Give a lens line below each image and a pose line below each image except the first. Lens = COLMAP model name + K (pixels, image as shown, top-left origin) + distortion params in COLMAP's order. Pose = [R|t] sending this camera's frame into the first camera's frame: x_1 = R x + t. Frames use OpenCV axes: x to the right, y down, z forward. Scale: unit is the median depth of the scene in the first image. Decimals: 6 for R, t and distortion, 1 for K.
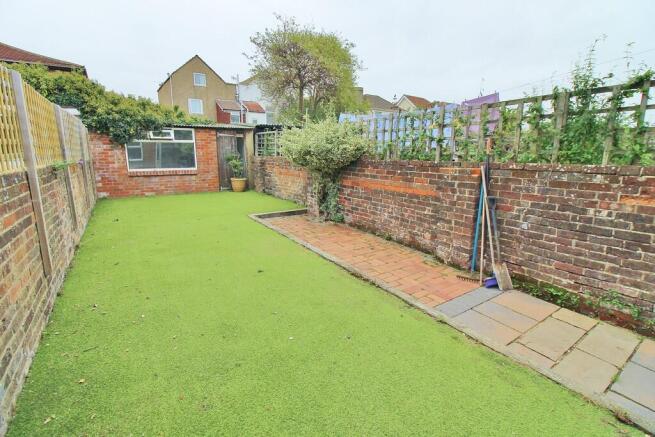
lens RADIAL K [[307.9, 0, 329.6], [0, 307.9, 216.1], [0, 0, 1]] dist [-0.004684, -0.002357]
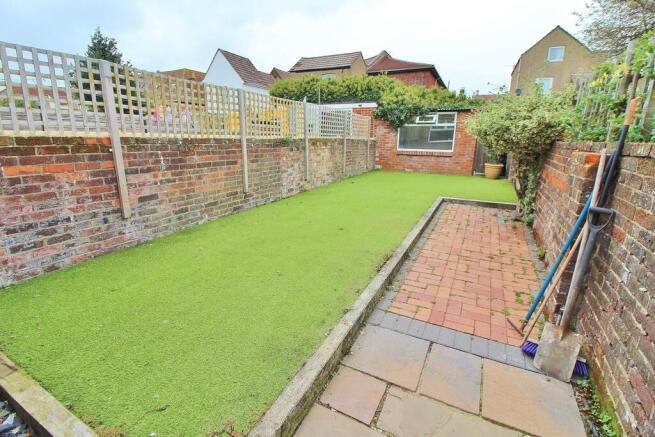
lens RADIAL K [[307.9, 0, 327.7], [0, 307.9, 217.7], [0, 0, 1]] dist [-0.004684, -0.002357]
pose [[0.473120, 0.225181, -0.851734, 0.352431], [-0.187677, 0.970353, 0.152291, -0.017732], [0.860776, 0.087799, 0.501354, 0.159768]]
